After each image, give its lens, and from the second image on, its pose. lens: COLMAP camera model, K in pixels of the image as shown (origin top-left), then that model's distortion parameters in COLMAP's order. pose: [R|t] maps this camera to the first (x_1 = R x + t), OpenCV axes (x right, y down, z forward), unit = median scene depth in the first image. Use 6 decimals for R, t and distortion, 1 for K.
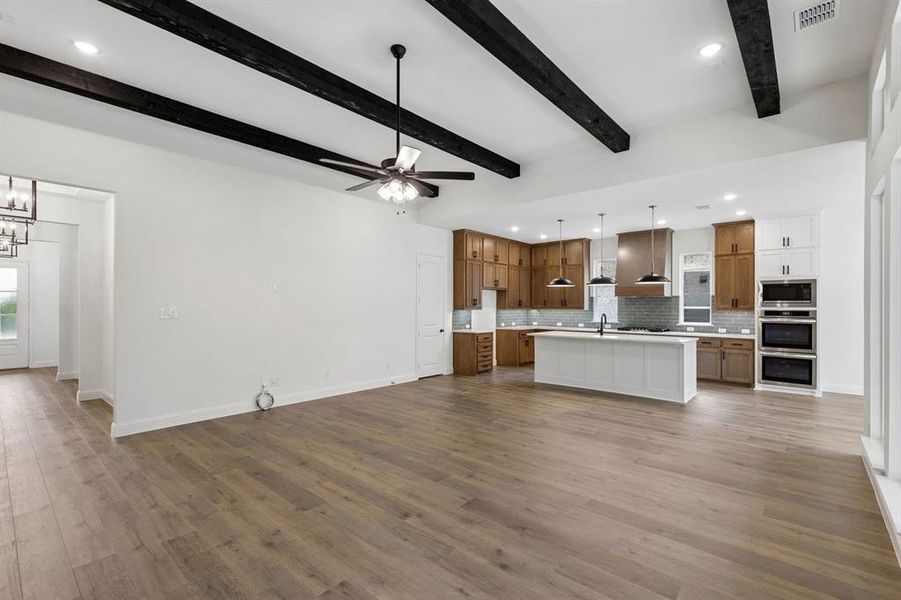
lens RADIAL K [[406.9, 0, 451.3], [0, 406.9, 305.9], [0, 0, 1]] dist [0.010253, 0.000036]
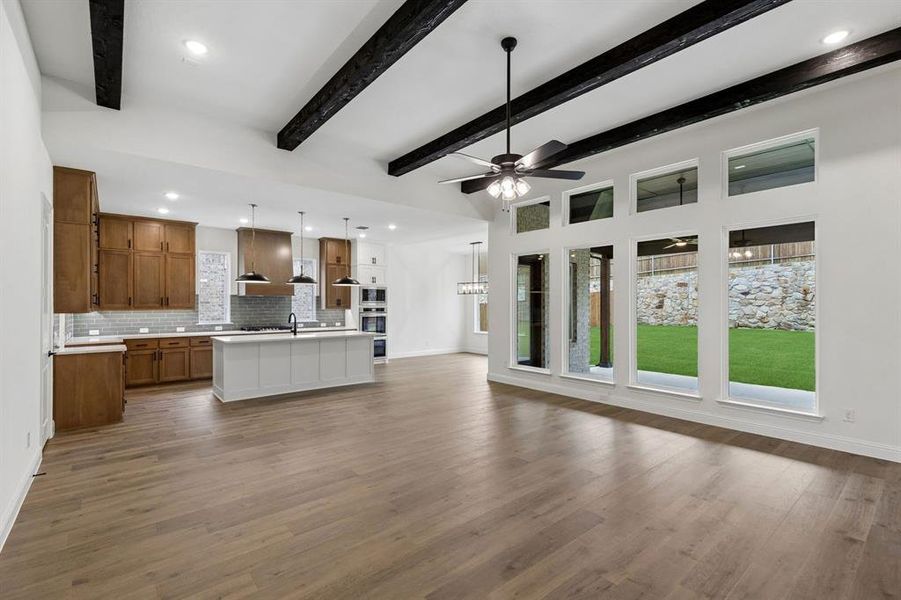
lens RADIAL K [[406.9, 0, 451.3], [0, 406.9, 305.9], [0, 0, 1]] dist [0.010253, 0.000036]
pose [[0.156676, -0.006775, 0.987627, -0.591155], [0.003923, 0.999973, 0.006237, -0.003226], [-0.987642, 0.002897, 0.156698, 0.521570]]
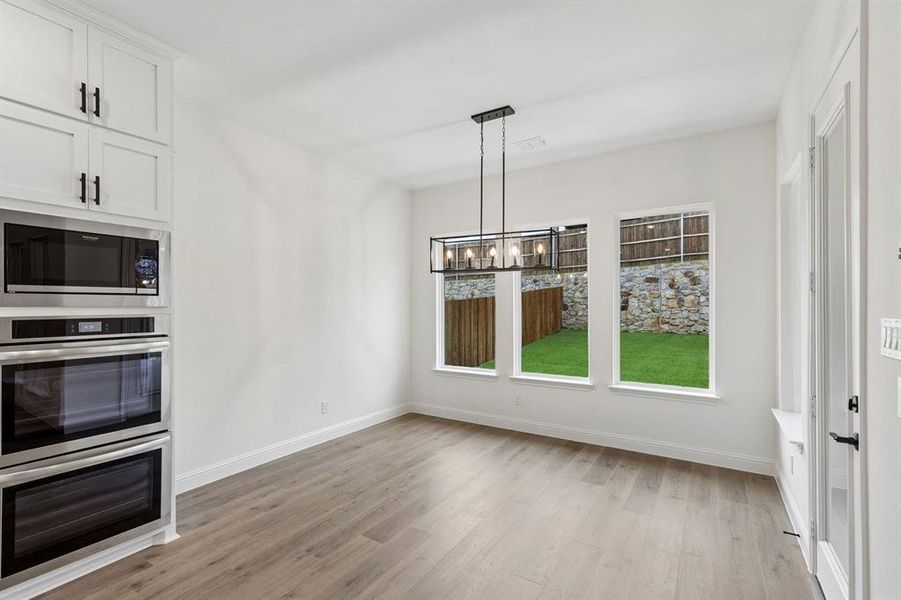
lens RADIAL K [[406.9, 0, 451.3], [0, 406.9, 305.9], [0, 0, 1]] dist [0.010253, 0.000036]
pose [[-0.153214, -0.002627, 0.988190, 0.478095], [0.004656, 0.999983, 0.003381, 0.002331], [-0.988182, 0.005119, -0.153199, 0.803064]]
